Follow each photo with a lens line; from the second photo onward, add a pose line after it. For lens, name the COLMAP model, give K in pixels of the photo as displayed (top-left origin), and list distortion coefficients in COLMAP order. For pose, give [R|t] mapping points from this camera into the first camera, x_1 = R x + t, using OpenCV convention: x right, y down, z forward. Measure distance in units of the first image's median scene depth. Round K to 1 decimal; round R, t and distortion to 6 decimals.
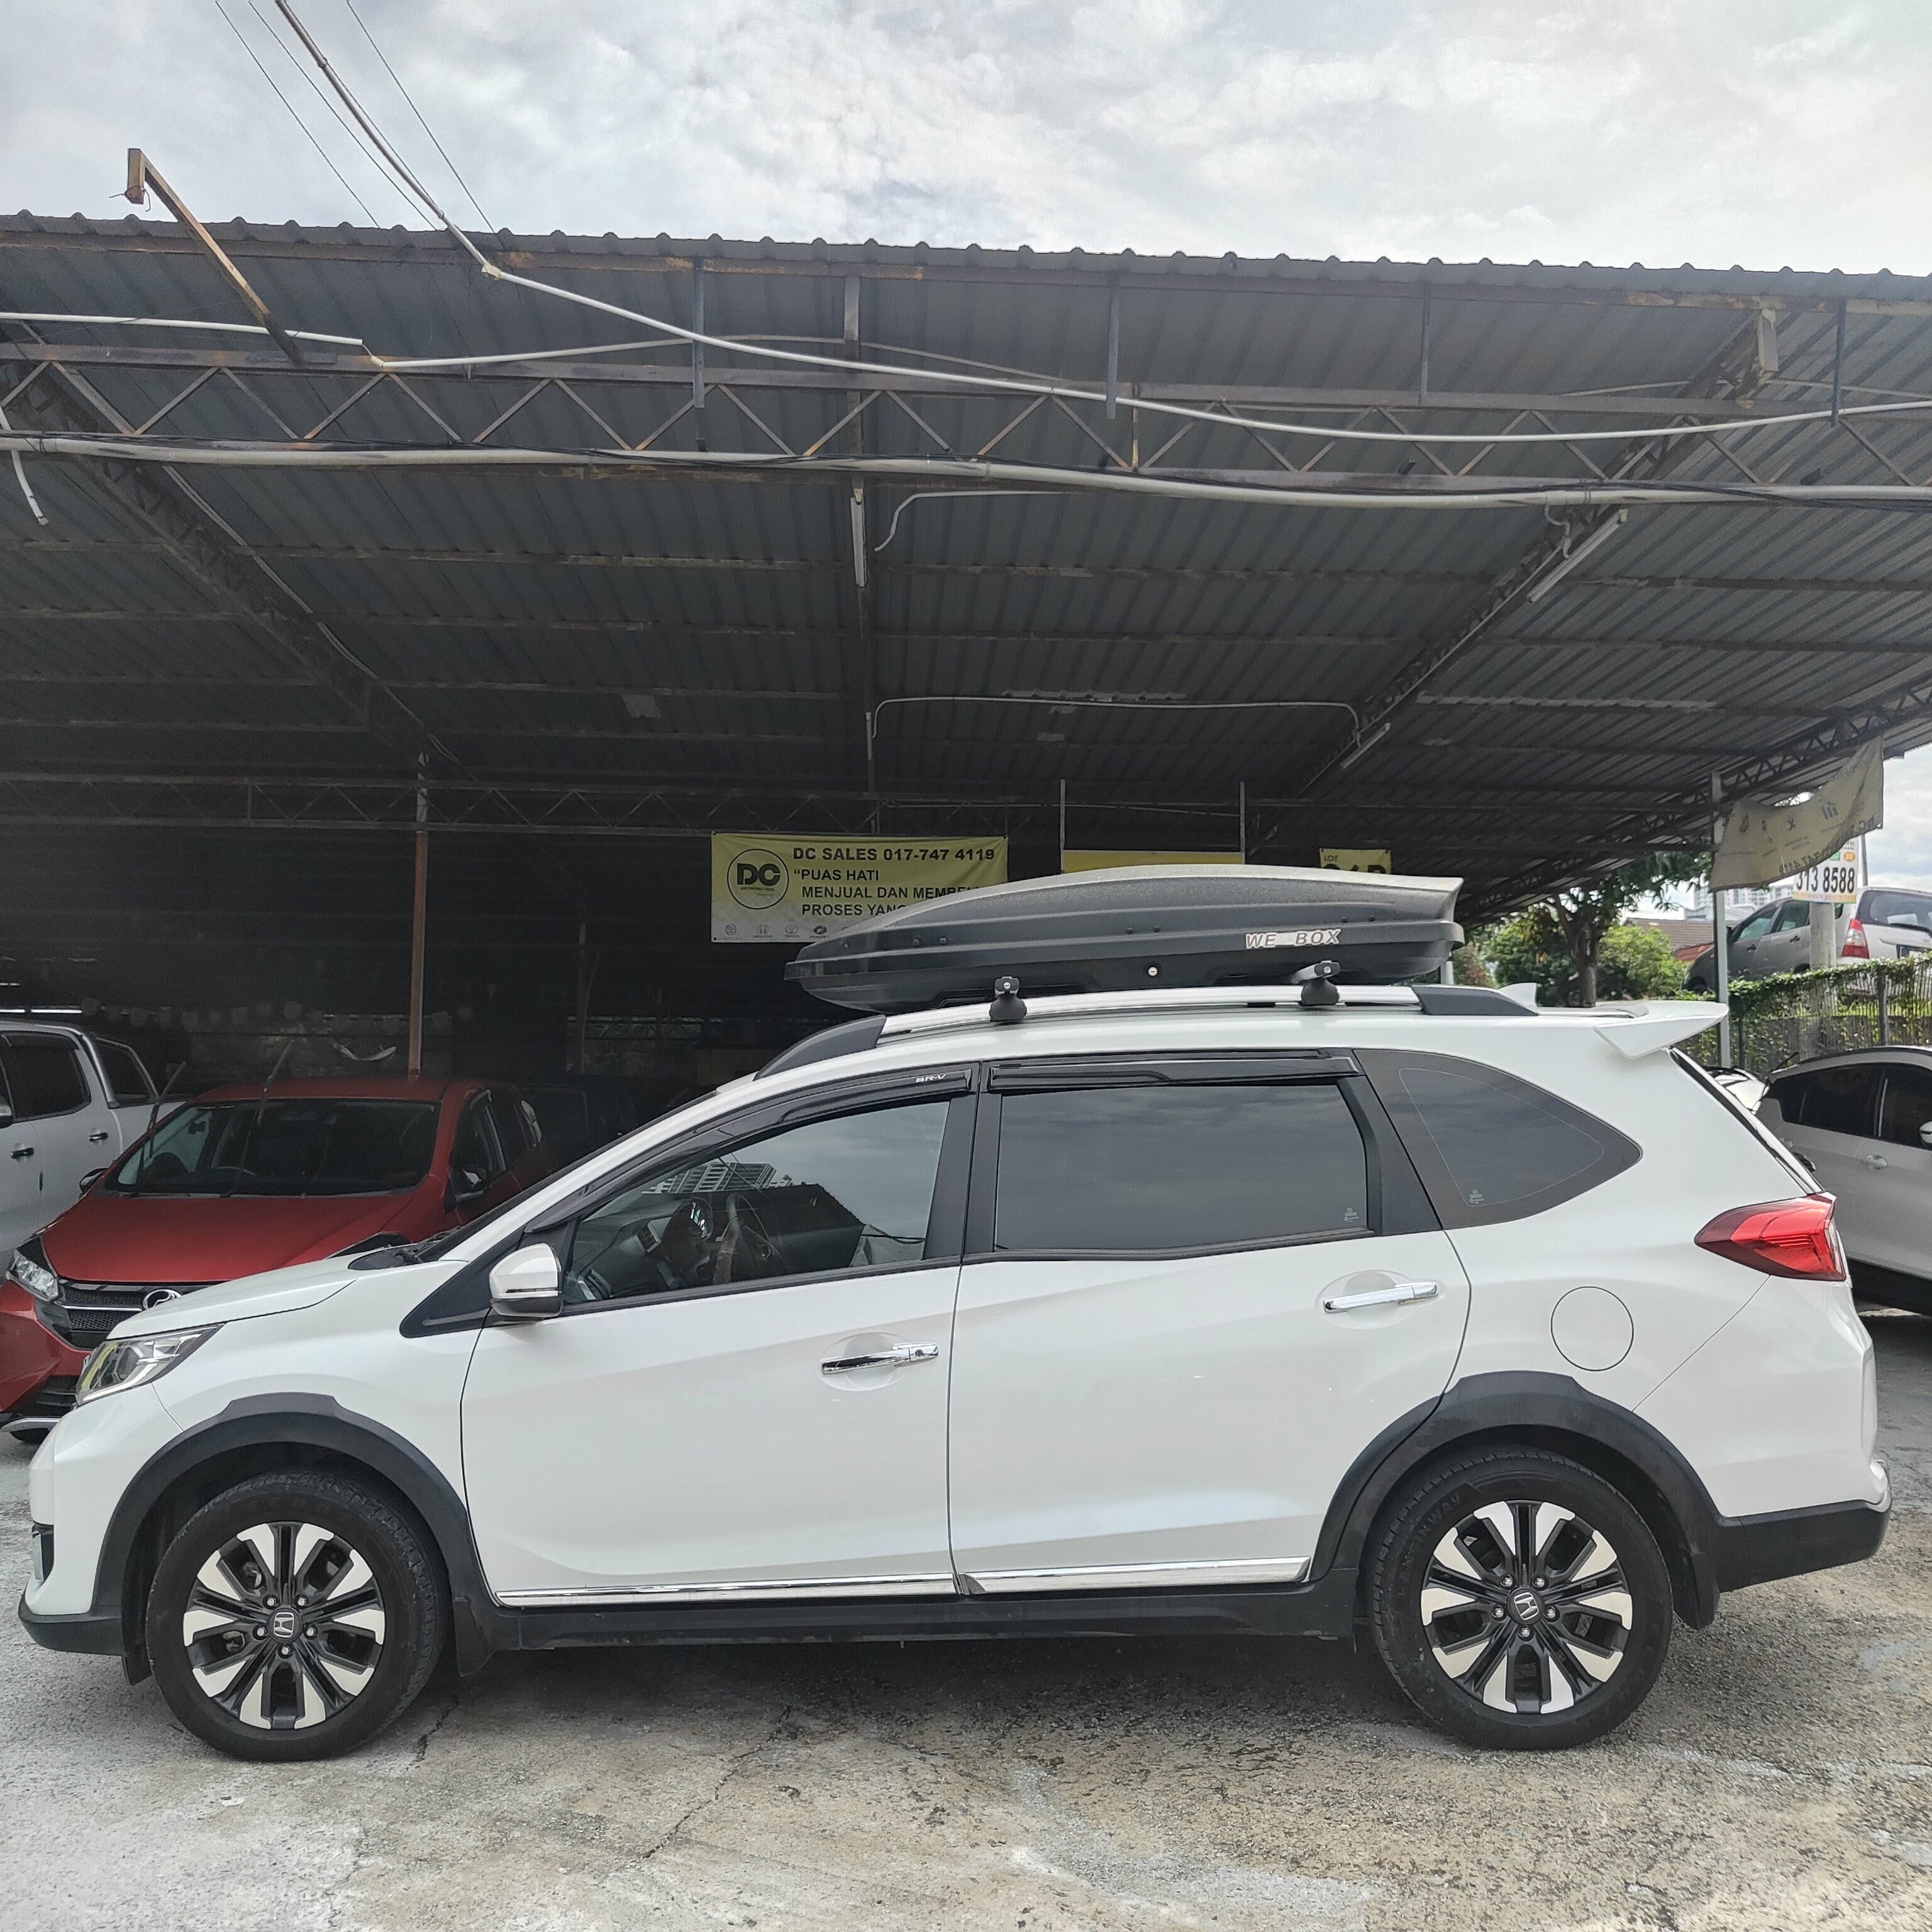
lens RADIAL K [[1816.2, 0, 958.8], [0, 1816.2, 964.6], [0, 0, 1]] dist [0.006887, 0.000000]
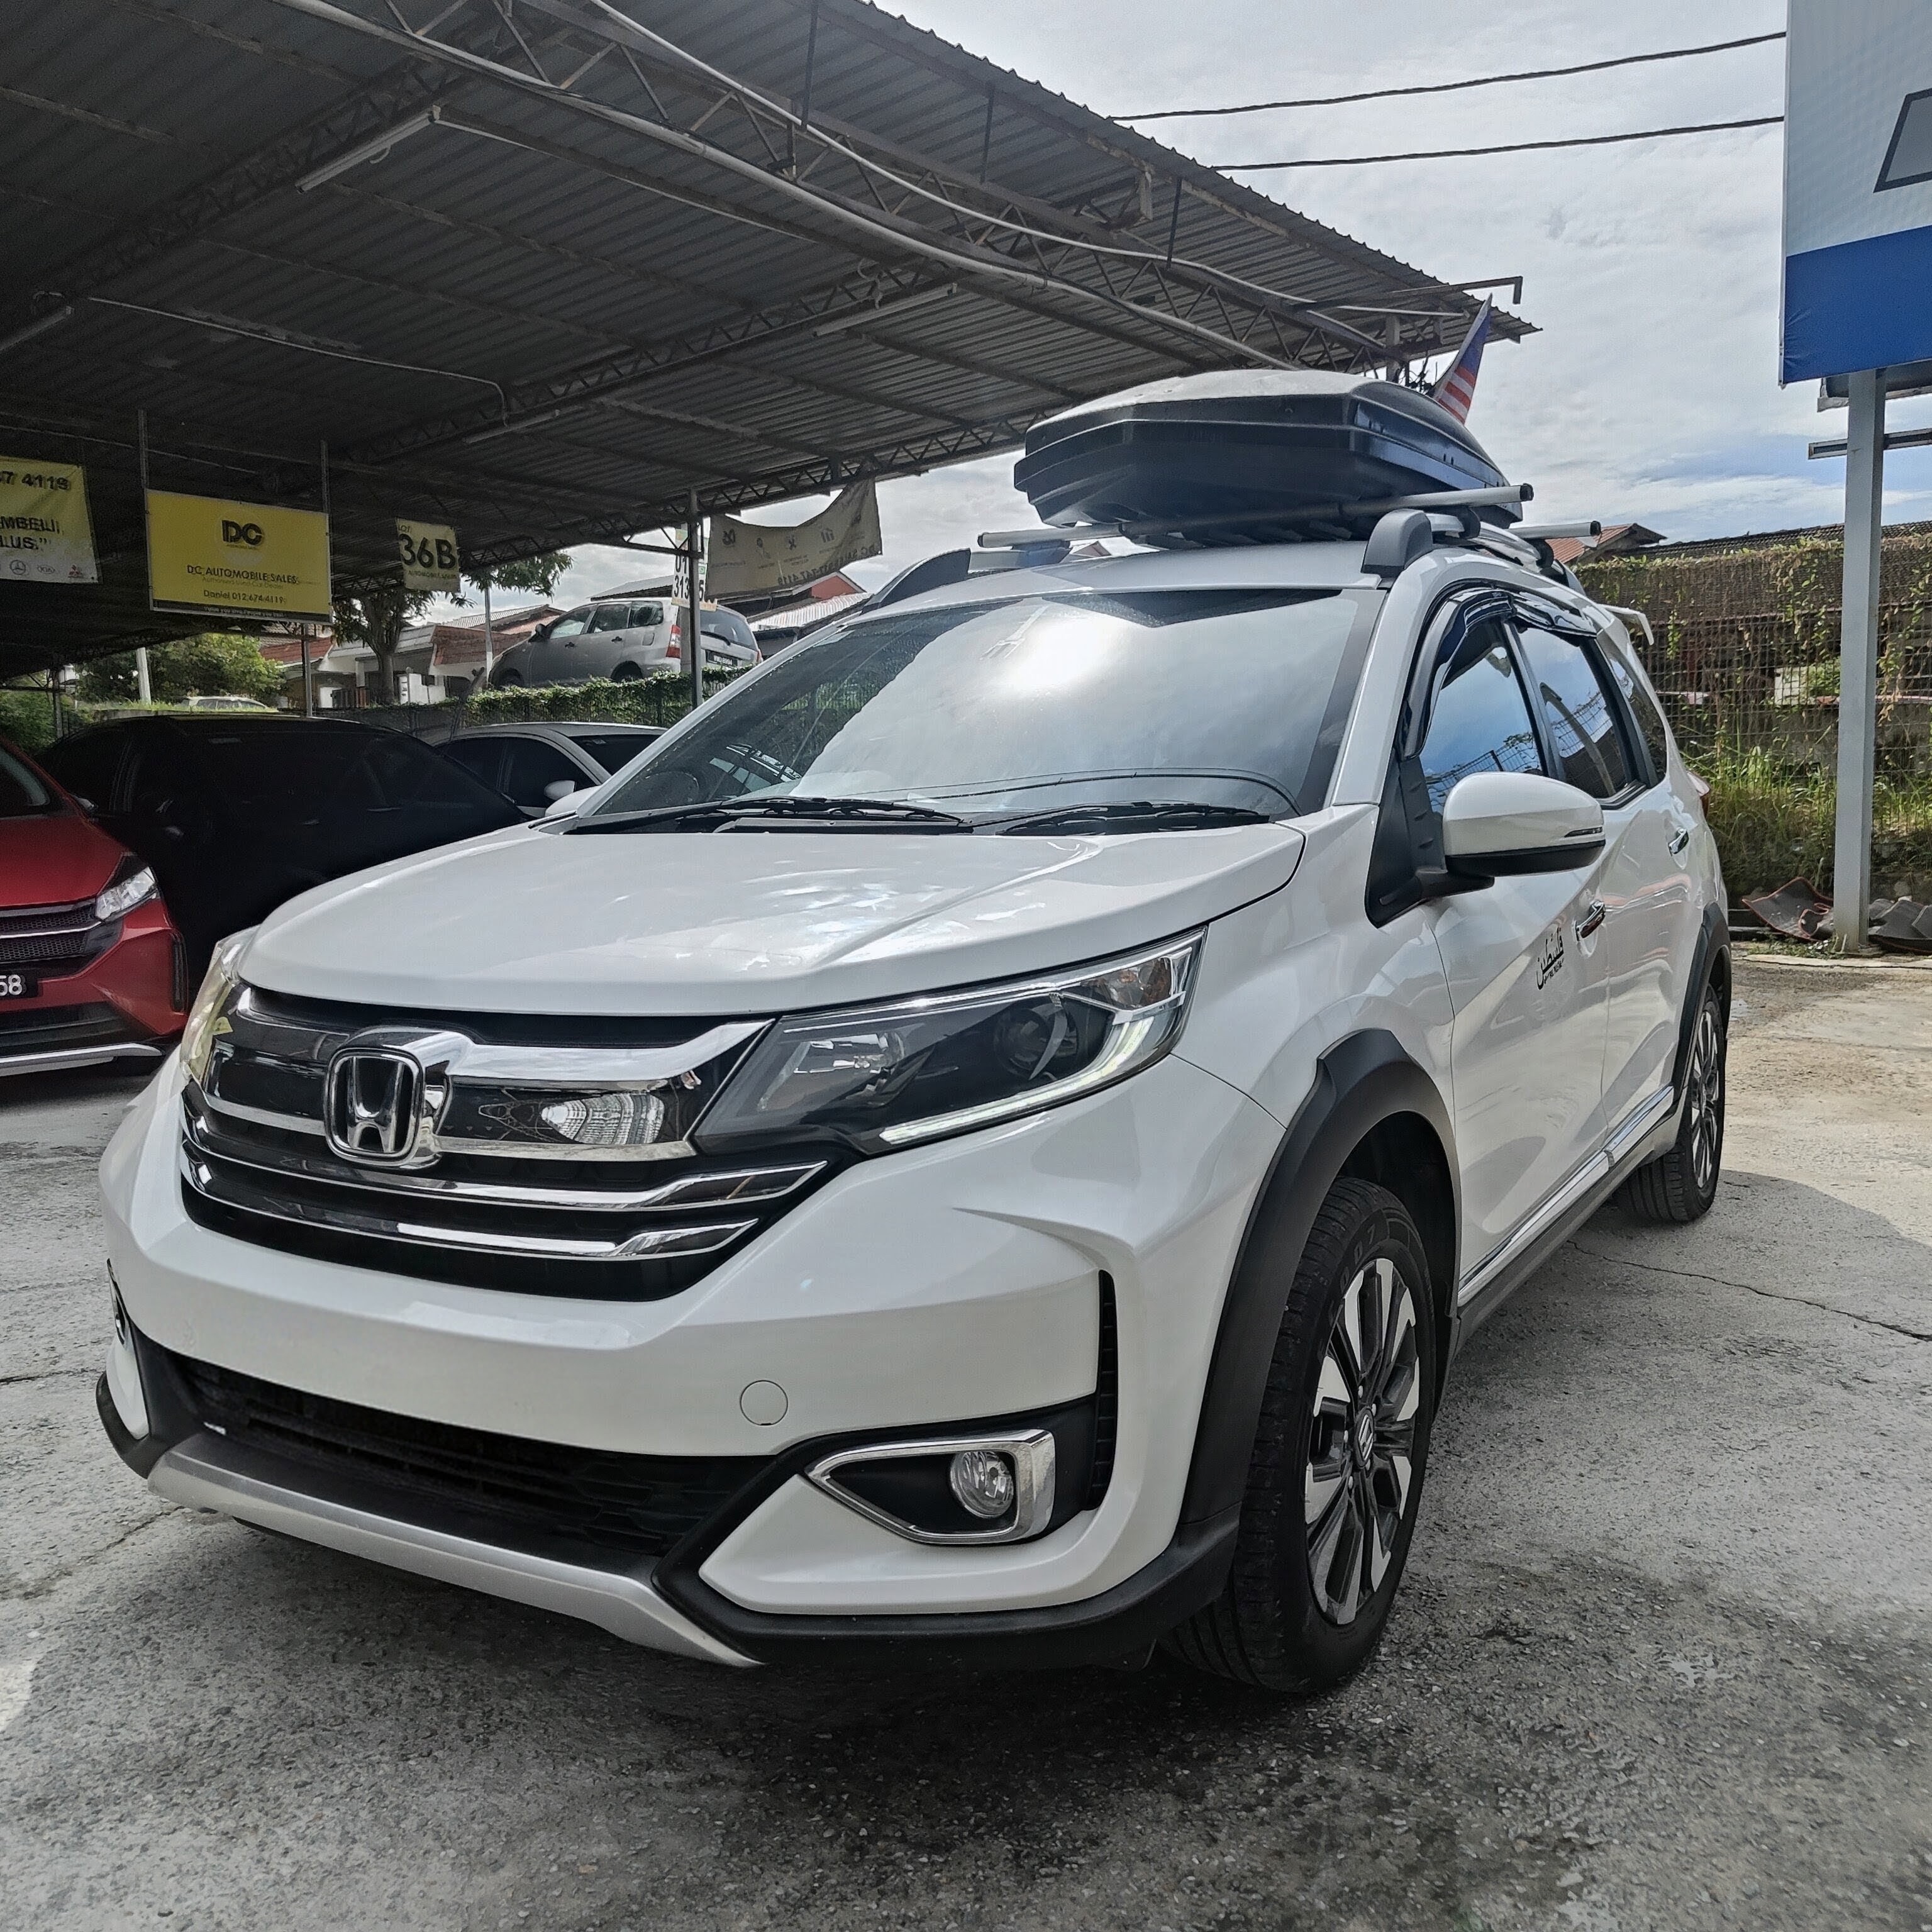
lens RADIAL K [[1816.2, 0, 967.6], [0, 1816.2, 1001.9], [0, 0, 1]] dist [0.006887, 0.000000]
pose [[0.683864, -0.081819, 0.725007, -0.400487], [-0.049556, 0.986189, 0.158037, 0.031704], [-0.727924, -0.144004, 0.670365, 0.036578]]
